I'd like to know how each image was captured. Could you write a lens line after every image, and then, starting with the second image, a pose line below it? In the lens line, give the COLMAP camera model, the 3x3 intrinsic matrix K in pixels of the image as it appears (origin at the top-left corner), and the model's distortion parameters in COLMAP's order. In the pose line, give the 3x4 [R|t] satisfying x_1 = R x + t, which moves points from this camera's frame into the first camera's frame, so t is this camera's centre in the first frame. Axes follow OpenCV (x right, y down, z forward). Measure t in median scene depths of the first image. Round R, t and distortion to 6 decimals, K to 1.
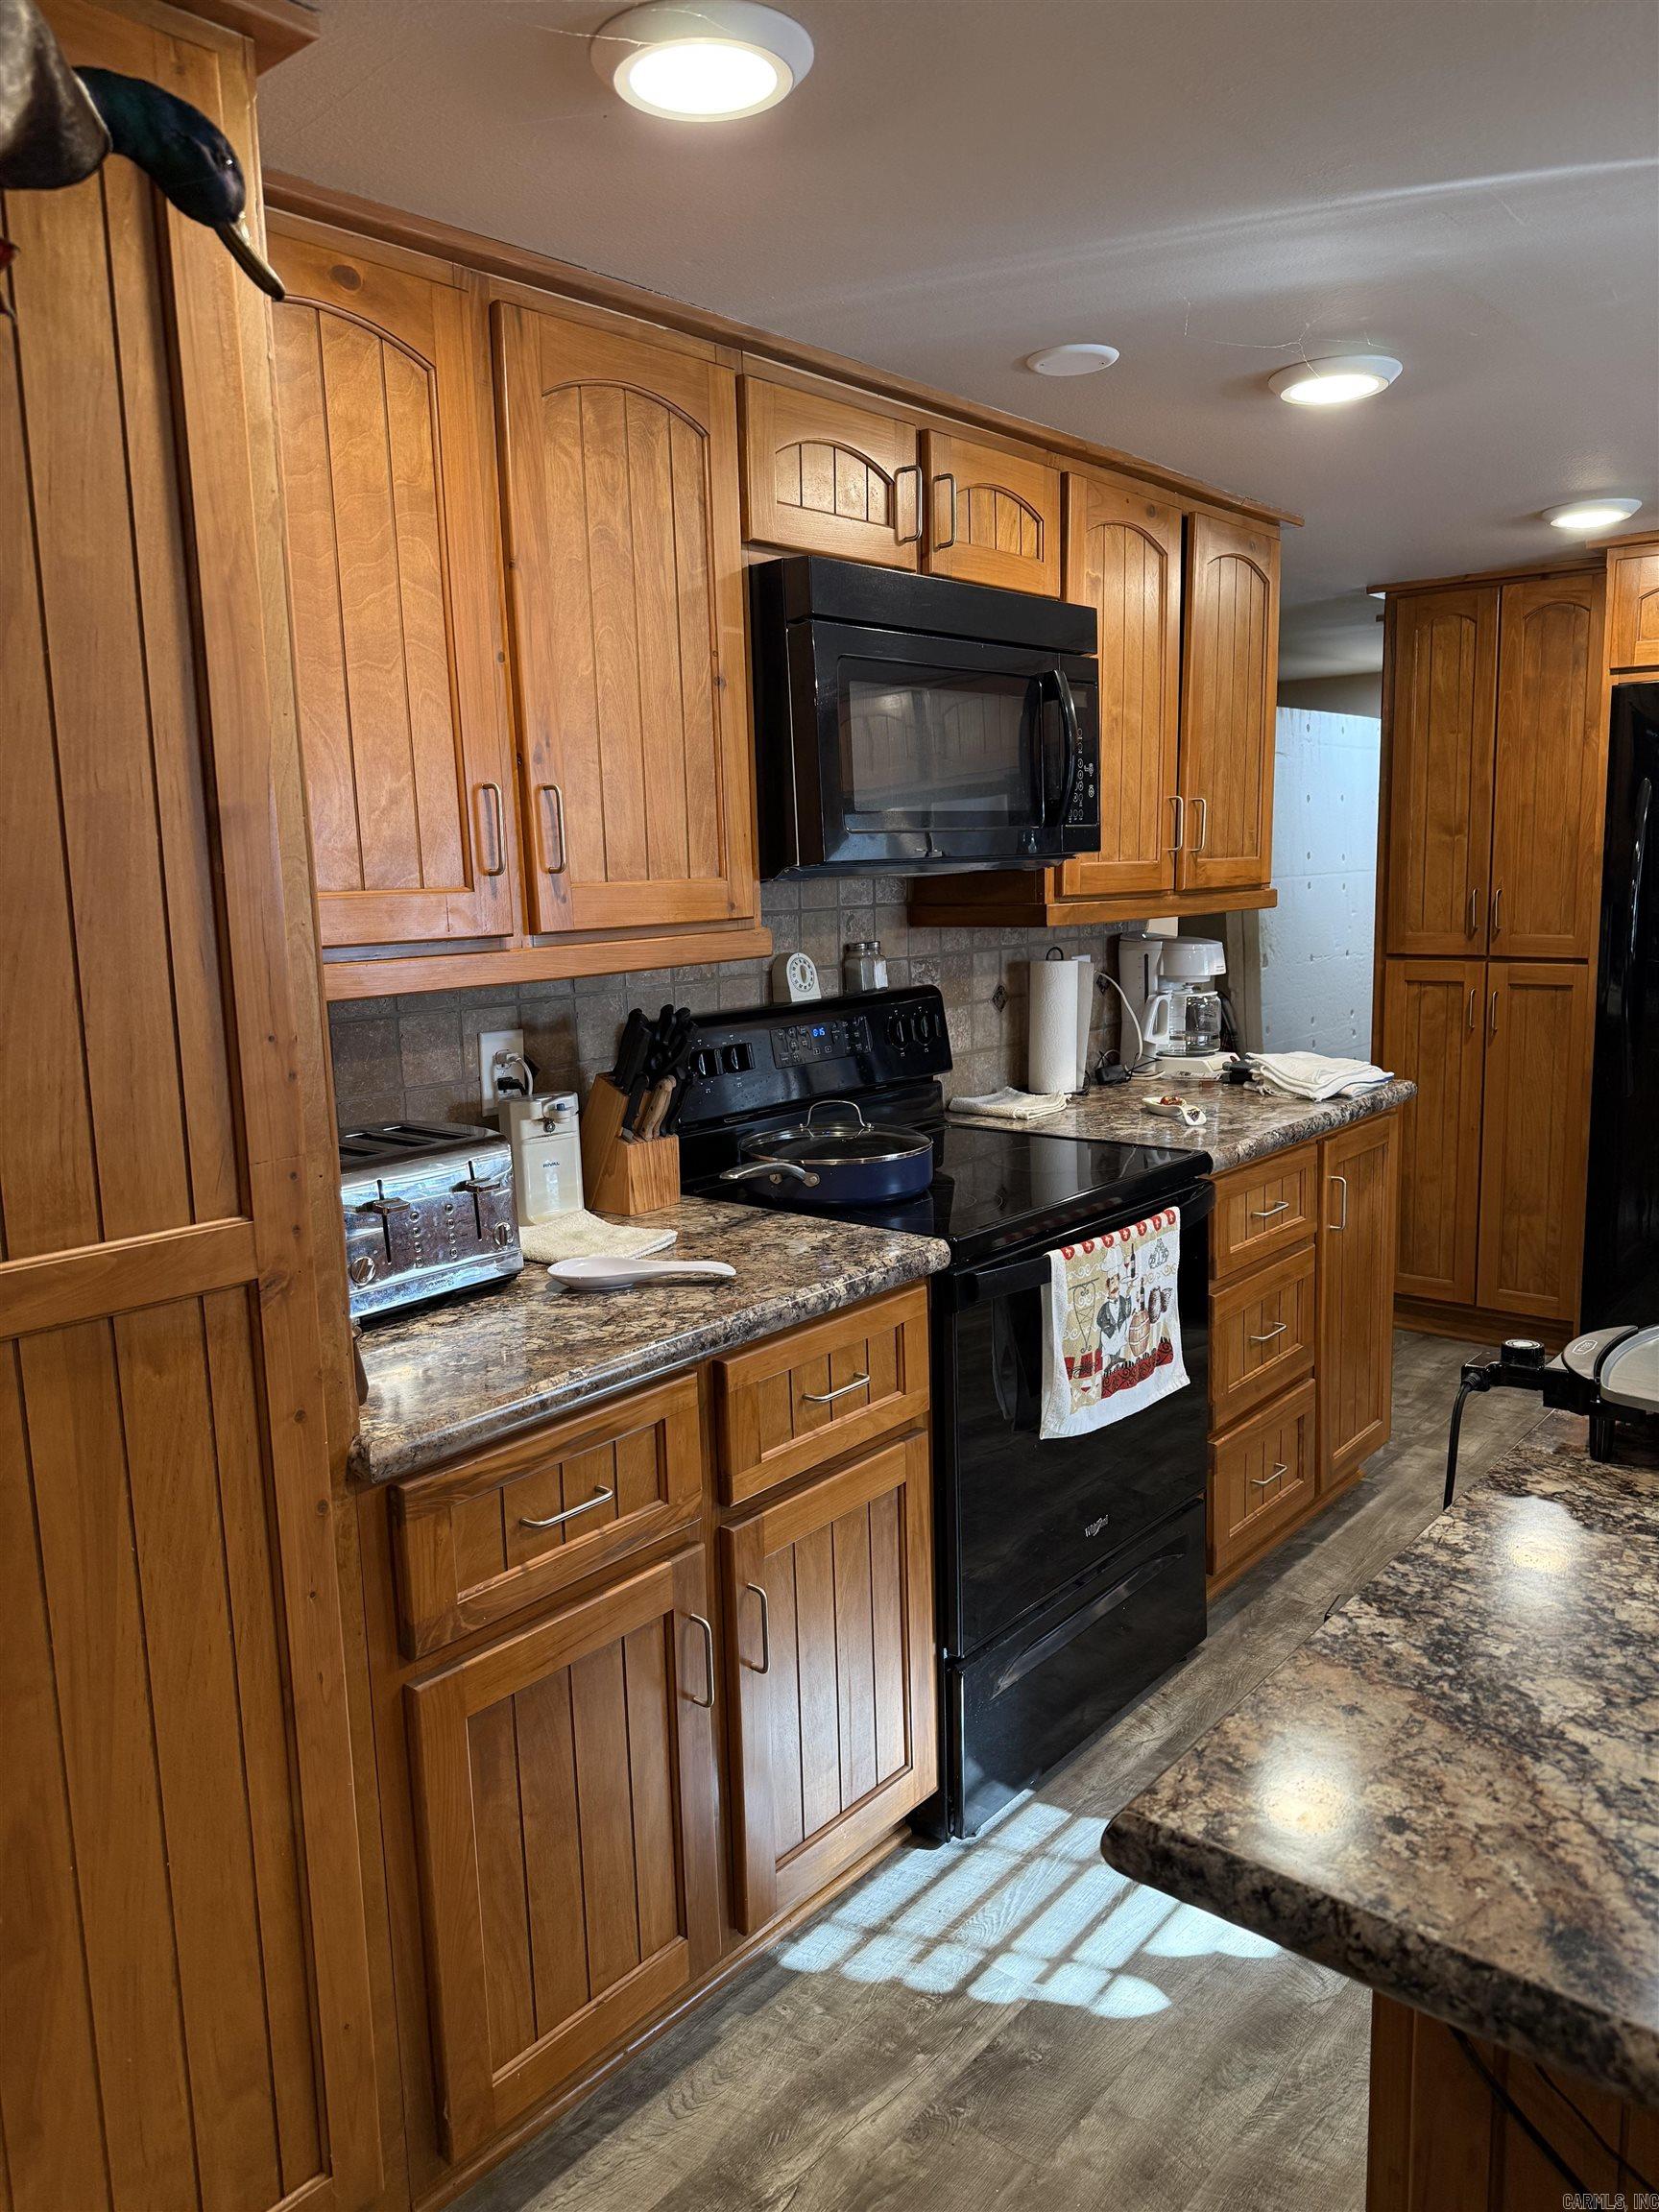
lens RADIAL K [[1547.1, 0, 829.5], [0, 1547.1, 1106.0], [0, 0, 1]] dist [0.118763, -0.171394]
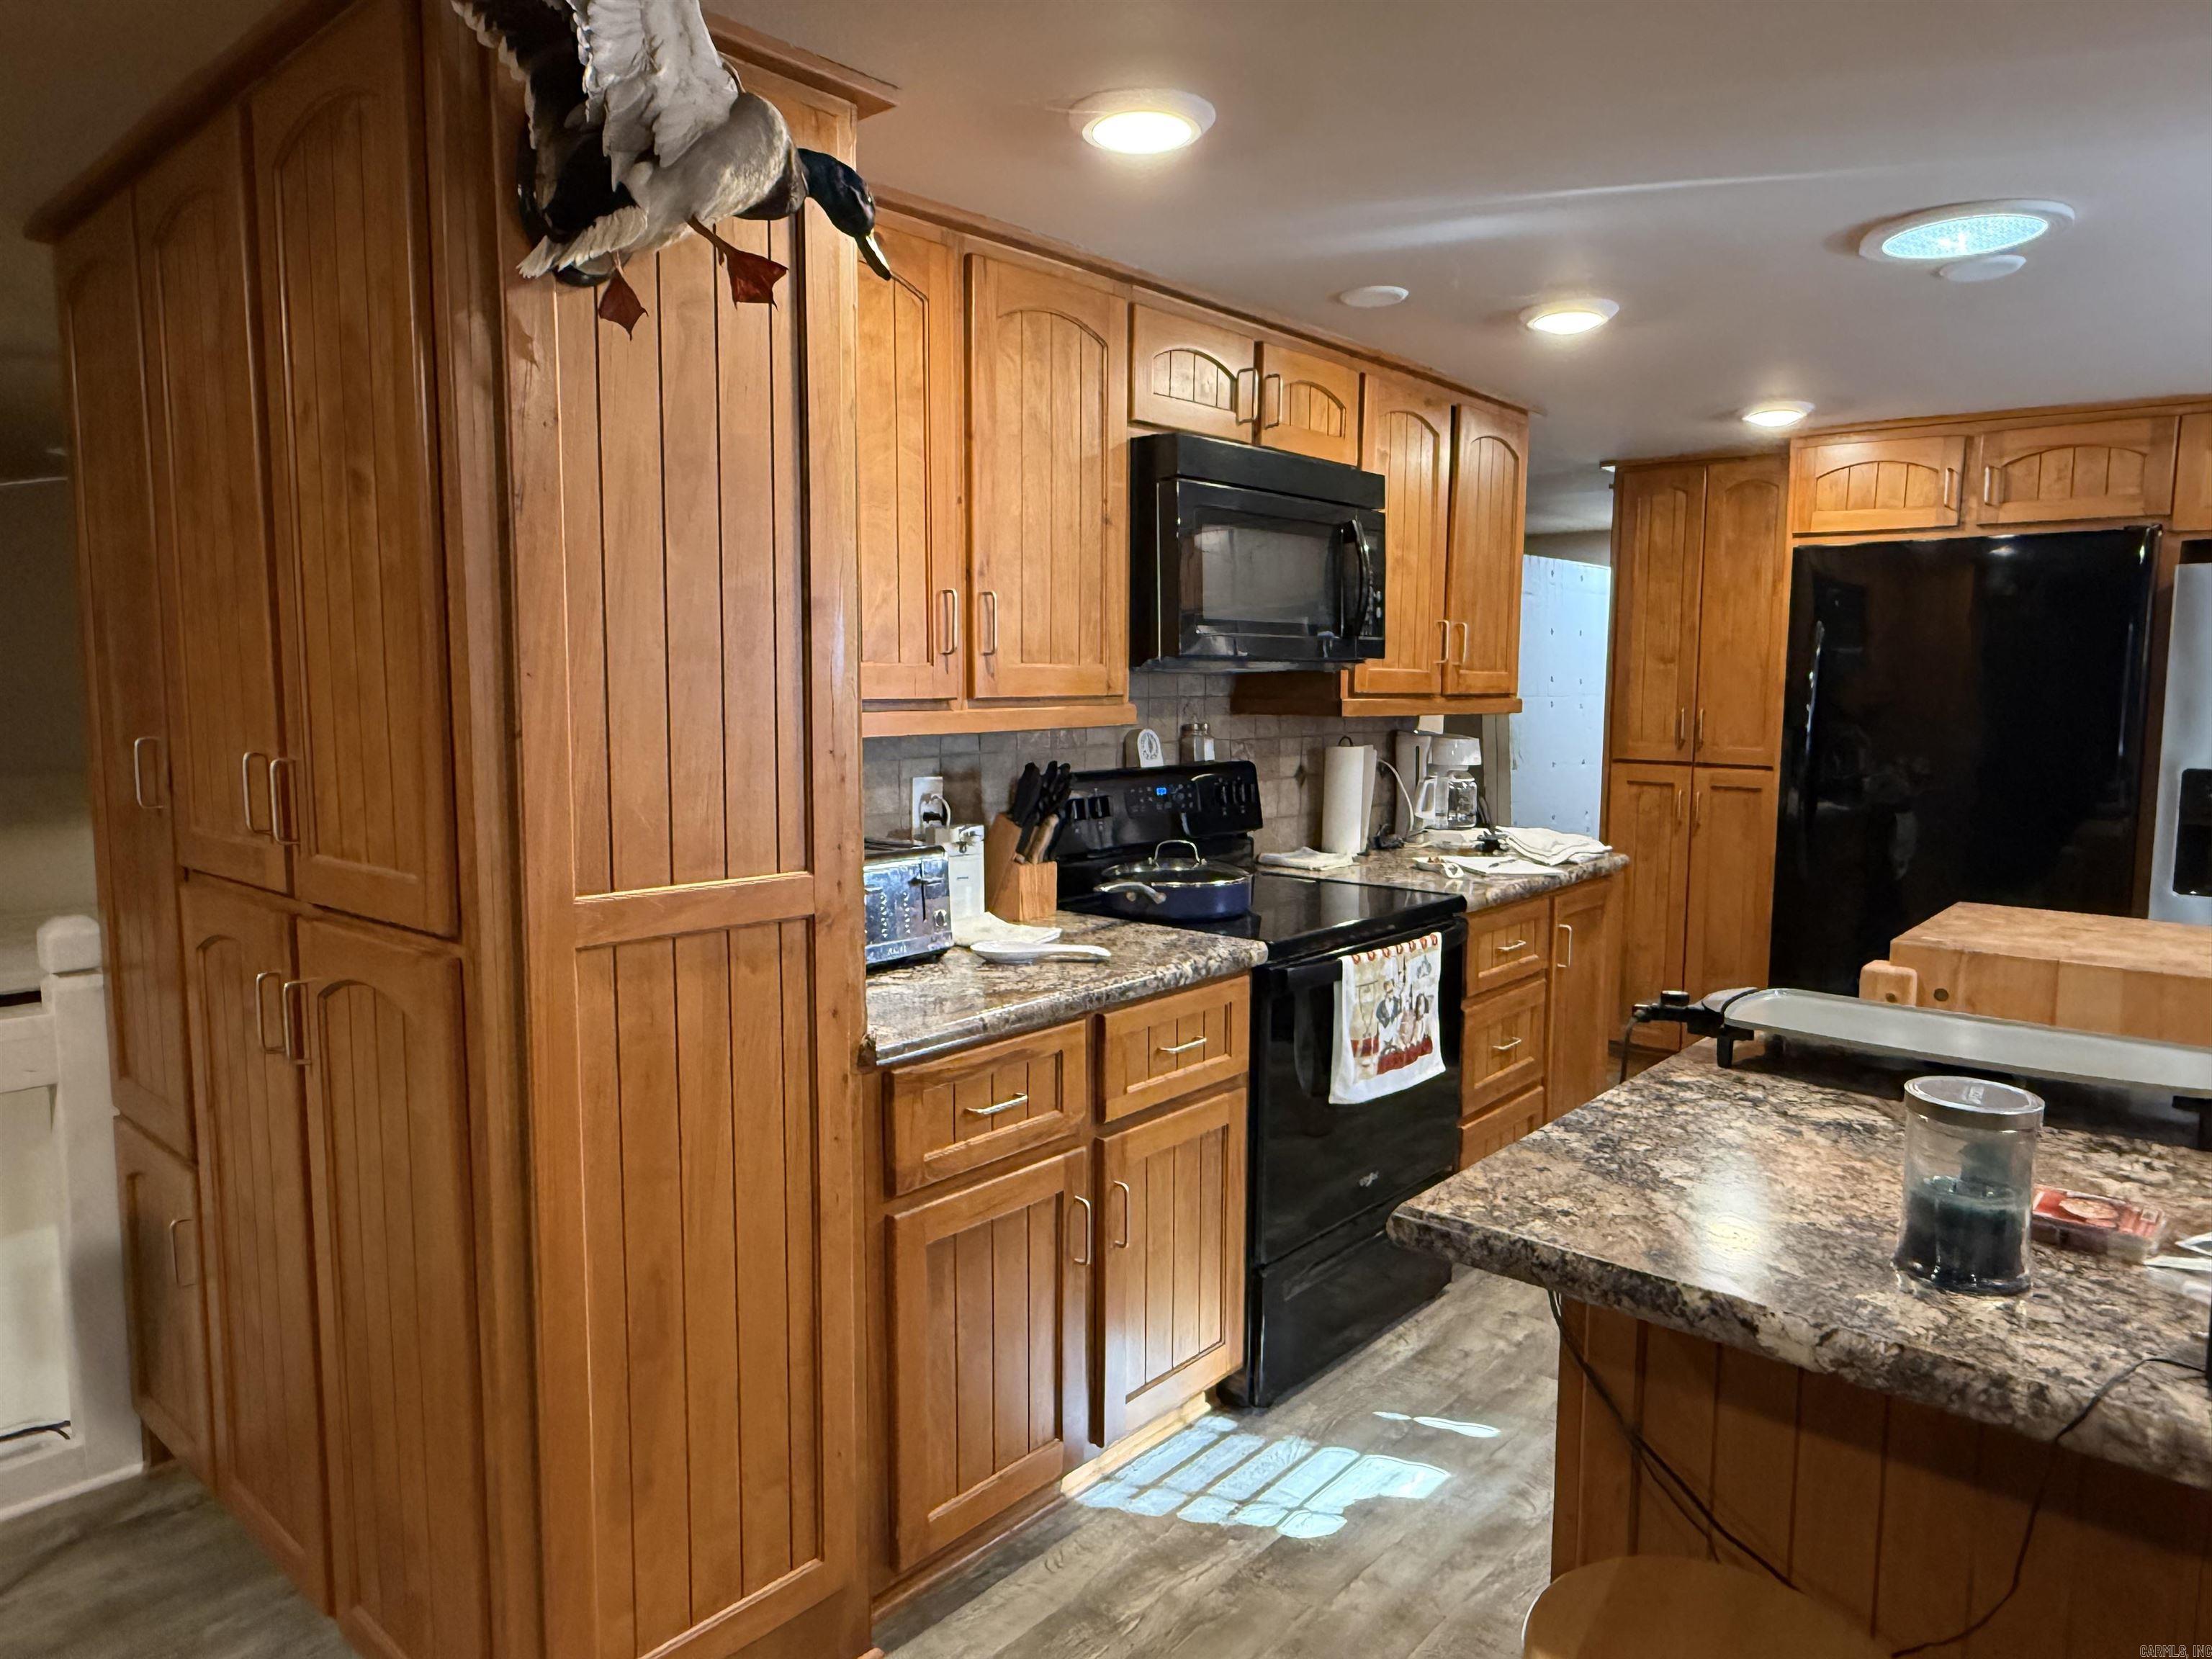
lens RADIAL K [[1426.6, 0, 1102.4], [0, 1426.6, 830.7], [0, 0, 1]] dist [0.002657, -0.000437]
pose [[0.999355, 0.034022, -0.011471, -0.048482], [-0.034554, 0.998161, -0.049809, 0.052654], [0.009755, 0.050173, 0.998693, -0.202965]]
